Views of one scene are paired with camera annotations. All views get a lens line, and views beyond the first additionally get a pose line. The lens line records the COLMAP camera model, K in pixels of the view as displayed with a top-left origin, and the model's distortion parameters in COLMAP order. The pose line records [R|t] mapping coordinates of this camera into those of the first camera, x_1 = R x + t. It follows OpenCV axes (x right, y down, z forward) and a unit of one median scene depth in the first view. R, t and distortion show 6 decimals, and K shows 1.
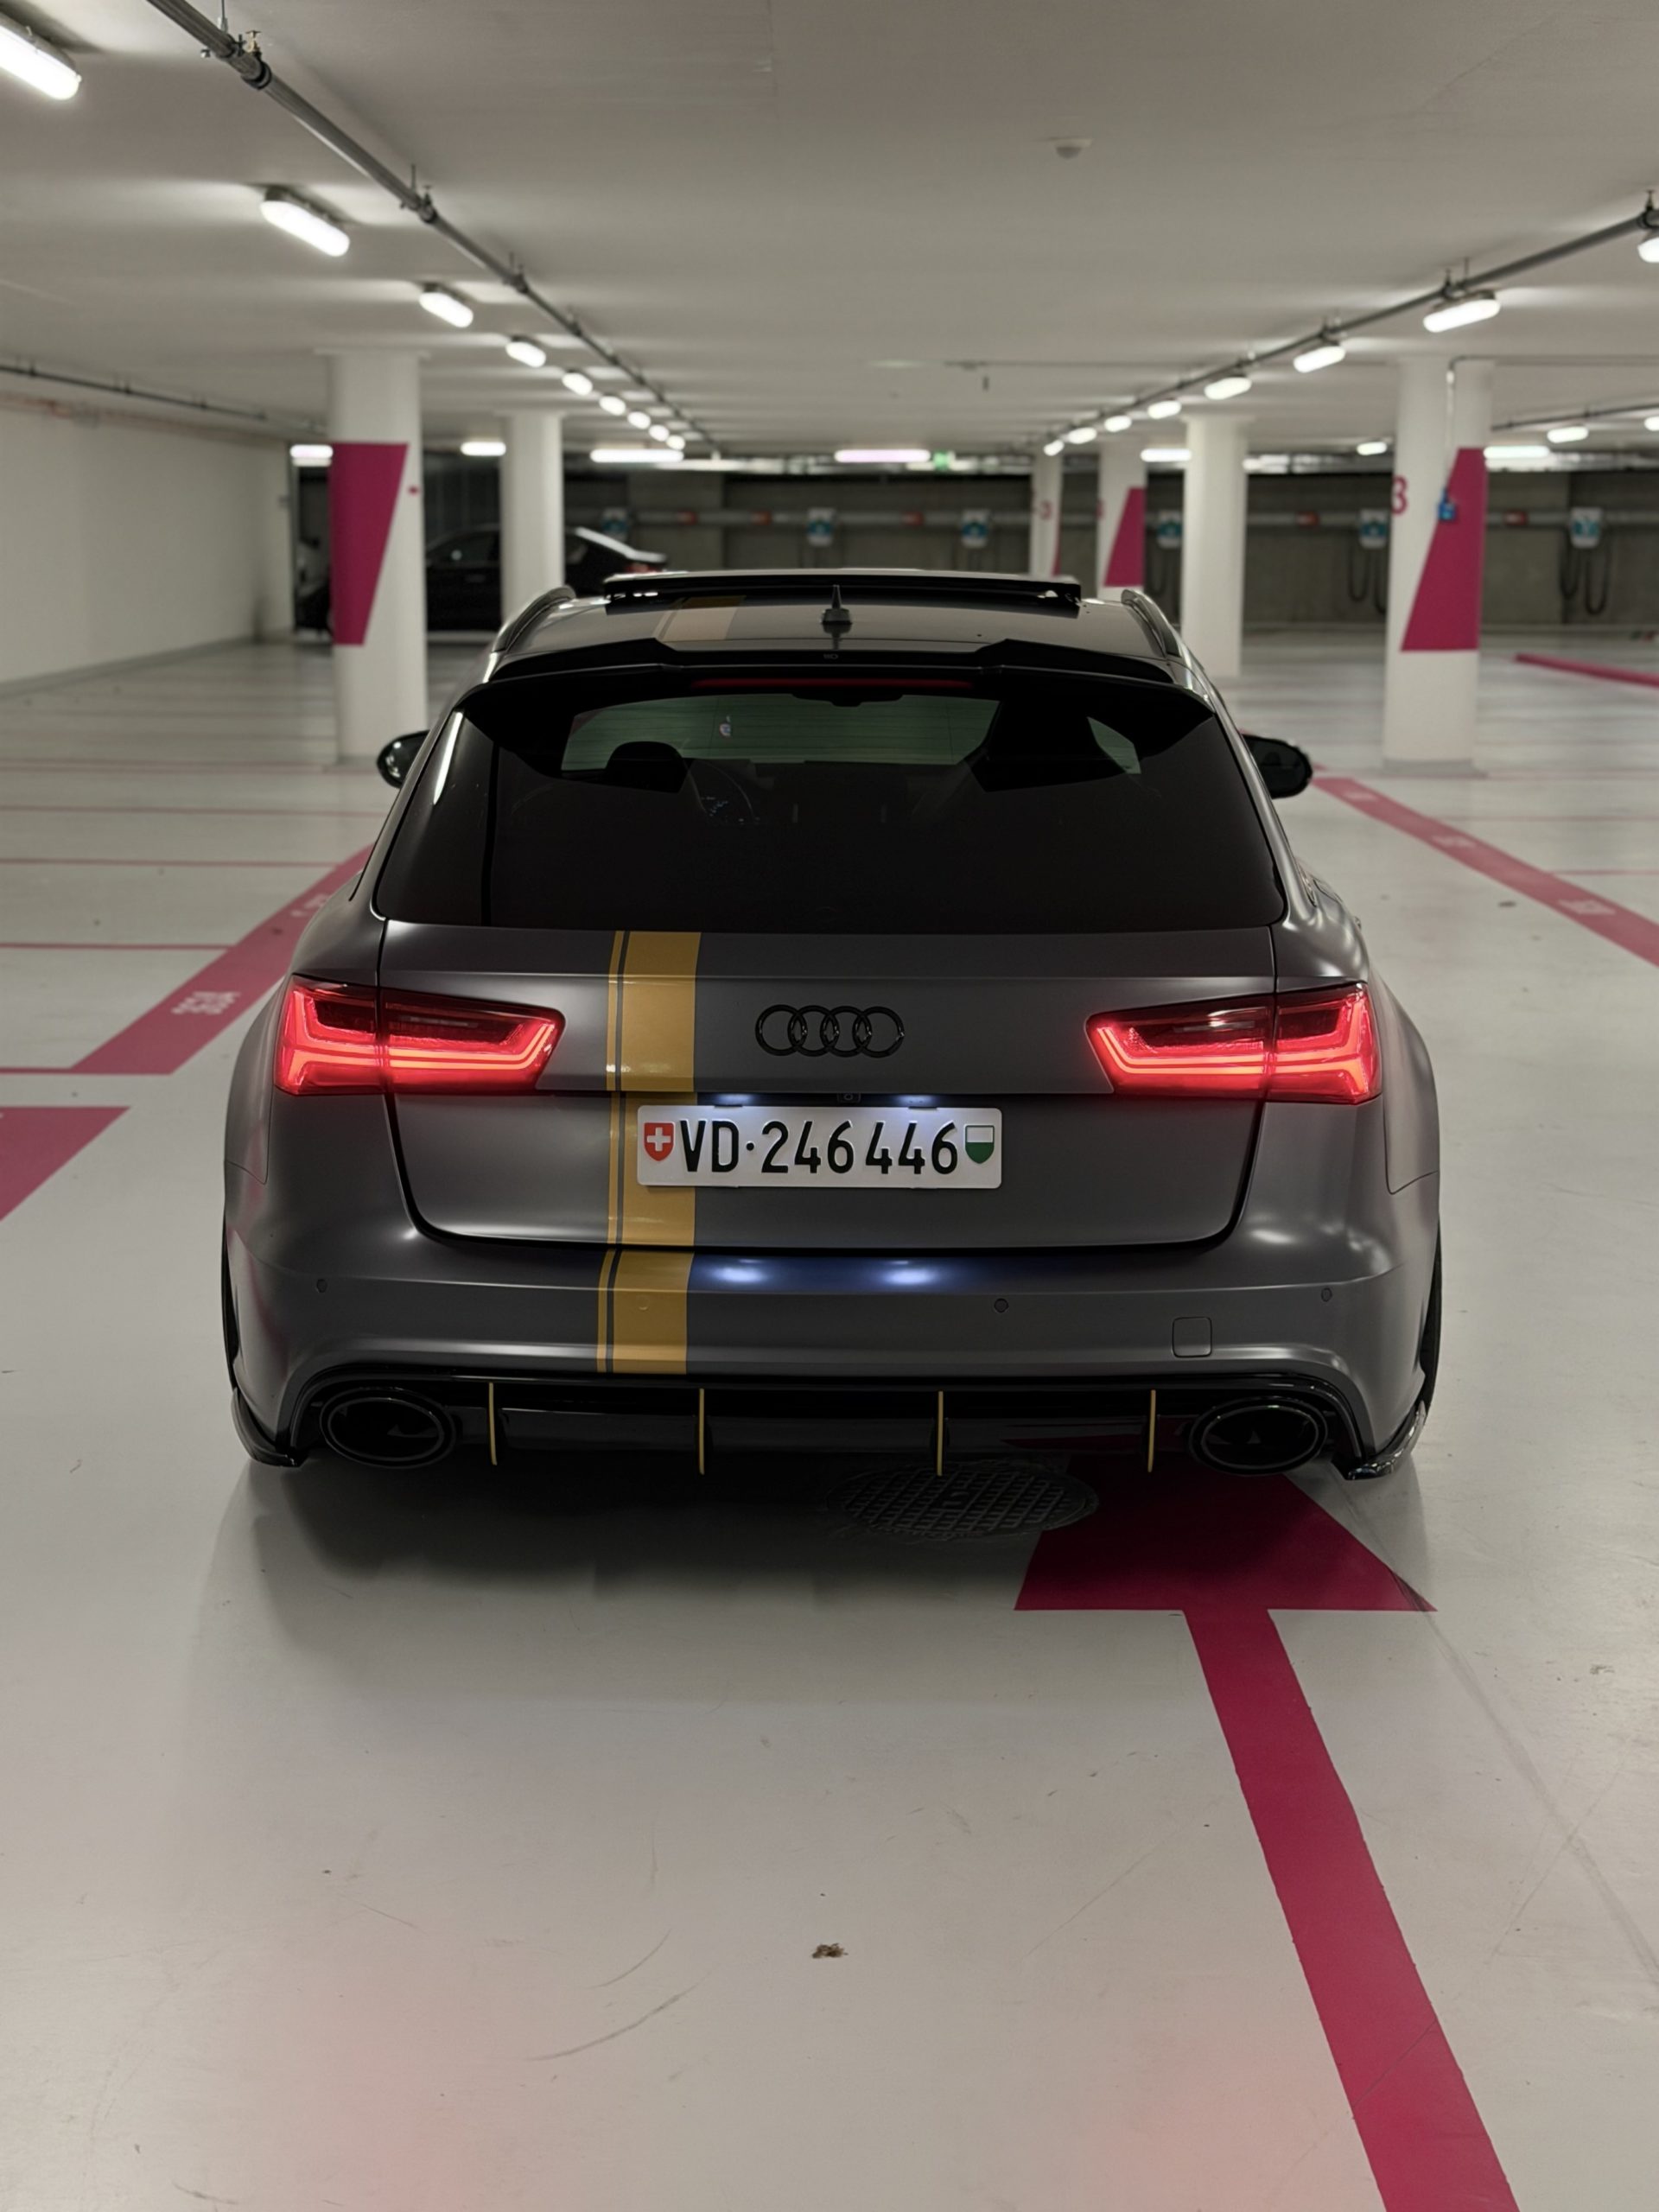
lens RADIAL K [[3208.8, 0, 819.5], [0, 3208.8, 1025.7], [0, 0, 1]] dist [0.119998, -0.045402]
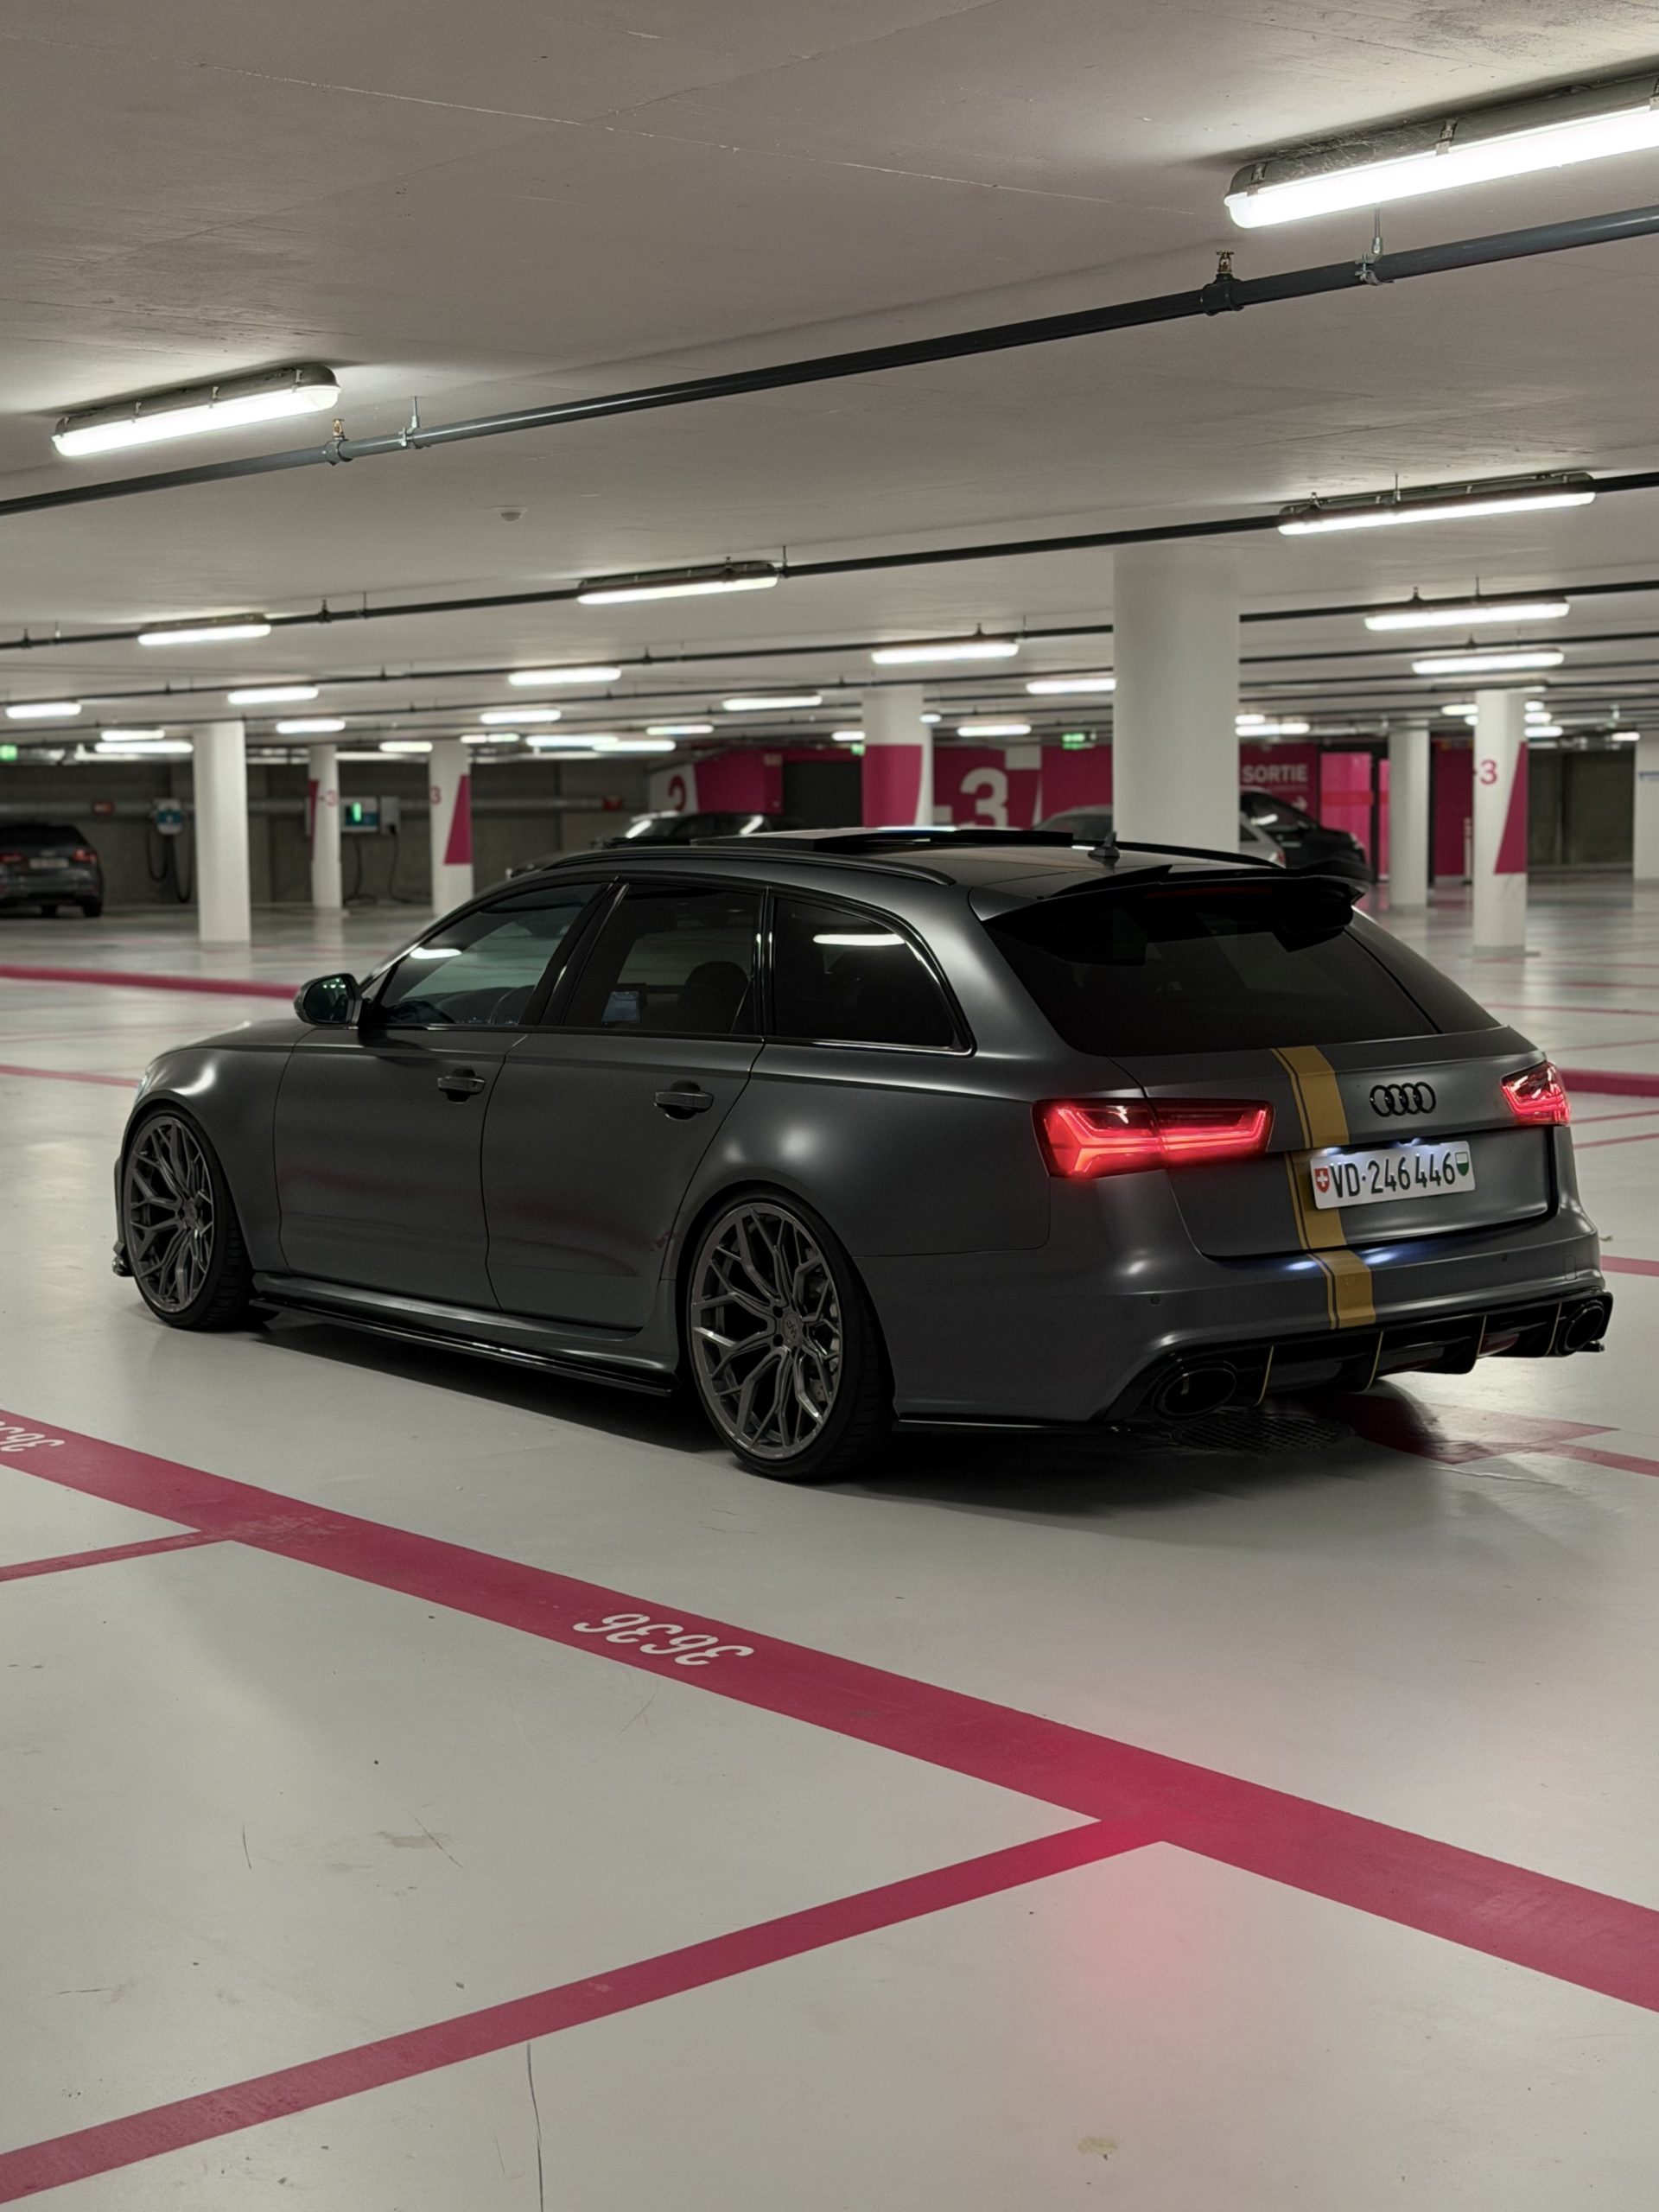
lens RADIAL K [[3208.8, 0, 819.5], [0, 3208.8, 1025.7], [0, 0, 1]] dist [0.119998, -0.045402]
pose [[0.778943, -0.059245, 0.624290, -1.206596], [0.116191, 0.991925, -0.050840, 0.012903], [-0.616236, 0.112138, 0.779537, -0.070577]]
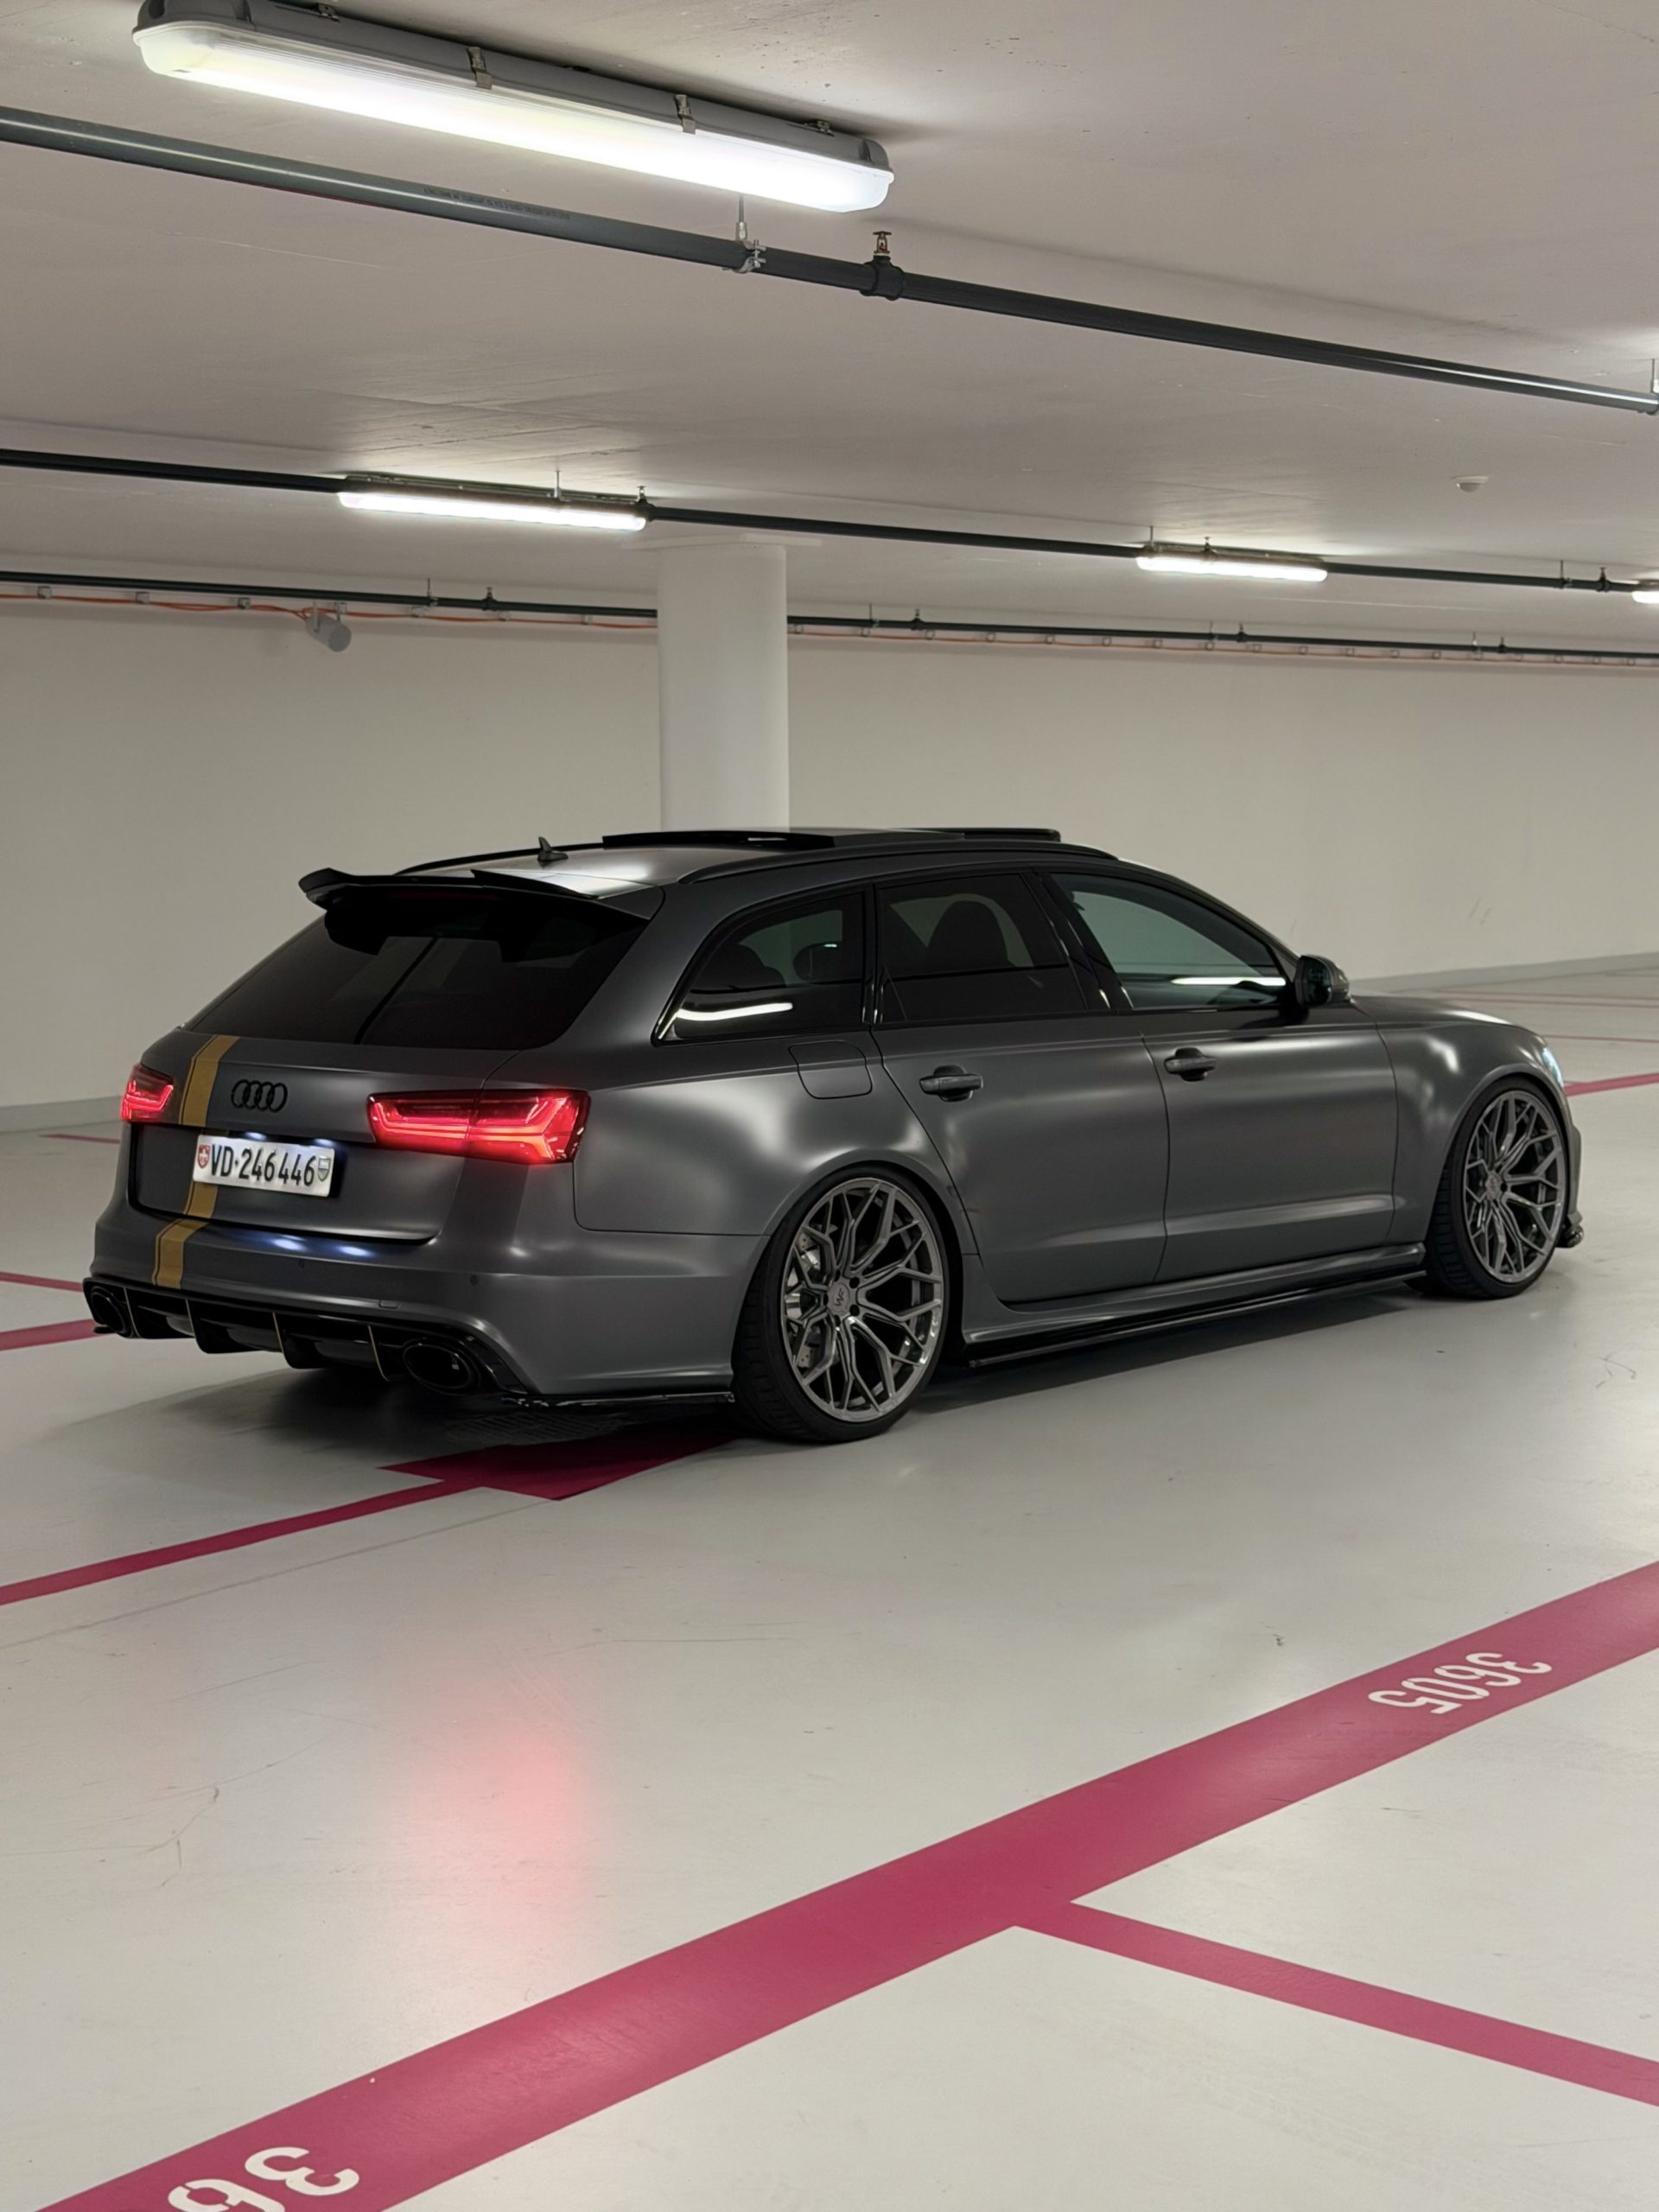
lens RADIAL K [[3208.8, 0, 819.5], [0, 3208.8, 1025.7], [0, 0, 1]] dist [0.119998, -0.045402]
pose [[0.755410, 0.034827, -0.654326, 1.323418], [-0.089632, 0.994692, -0.050536, 0.024275], [0.649093, 0.096824, 0.754522, -0.091994]]
